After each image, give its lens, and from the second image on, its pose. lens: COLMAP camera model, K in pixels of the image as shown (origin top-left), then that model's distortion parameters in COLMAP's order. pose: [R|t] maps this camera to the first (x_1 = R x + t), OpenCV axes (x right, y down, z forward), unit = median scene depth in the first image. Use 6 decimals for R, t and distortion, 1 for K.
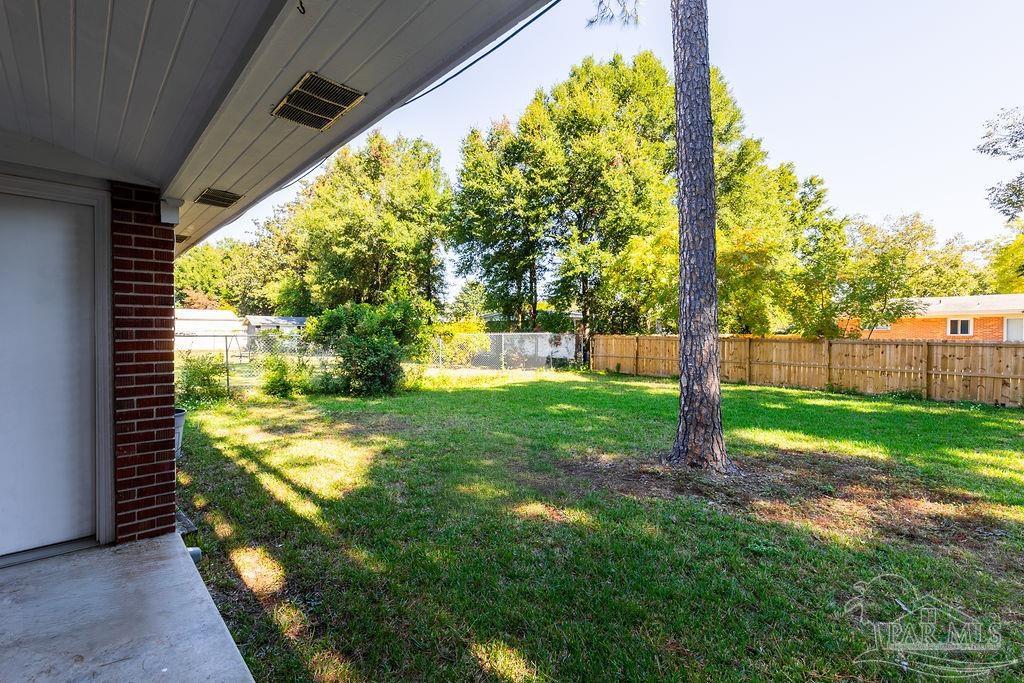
lens RADIAL K [[458.2, 0, 508.2], [0, 458.2, 335.6], [0, 0, 1]] dist [0.001592, 0.000199]
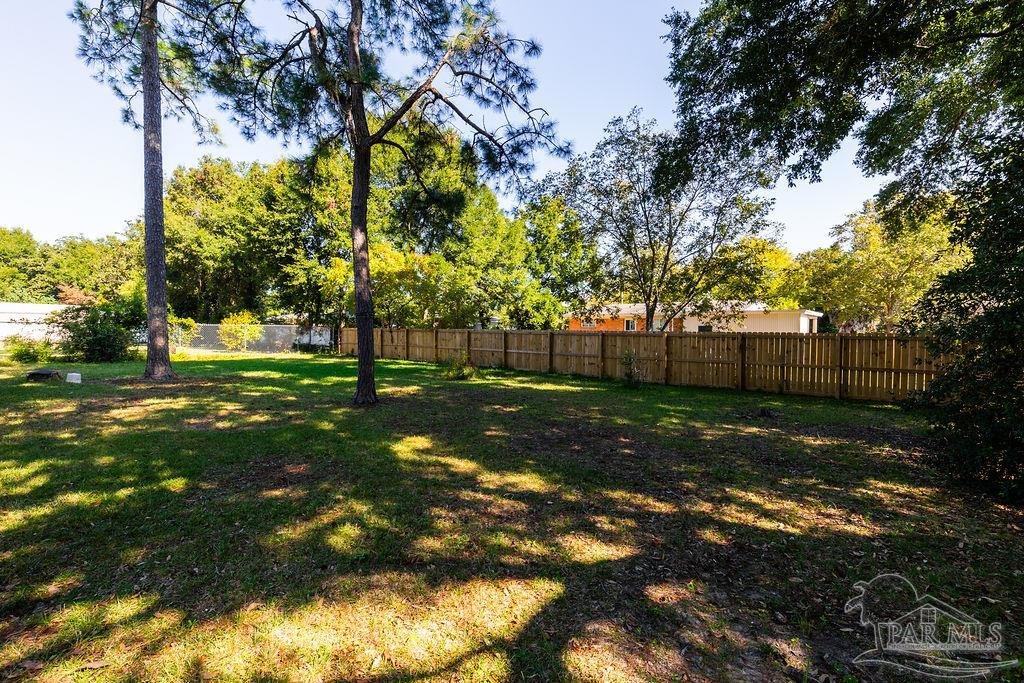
lens RADIAL K [[458.2, 0, 508.2], [0, 458.2, 335.6], [0, 0, 1]] dist [0.001592, 0.000199]
pose [[0.993790, 0.007574, 0.111015, 0.560947], [-0.007473, 0.999971, -0.001329, 0.022202], [-0.111022, 0.000491, 0.993818, -0.420871]]
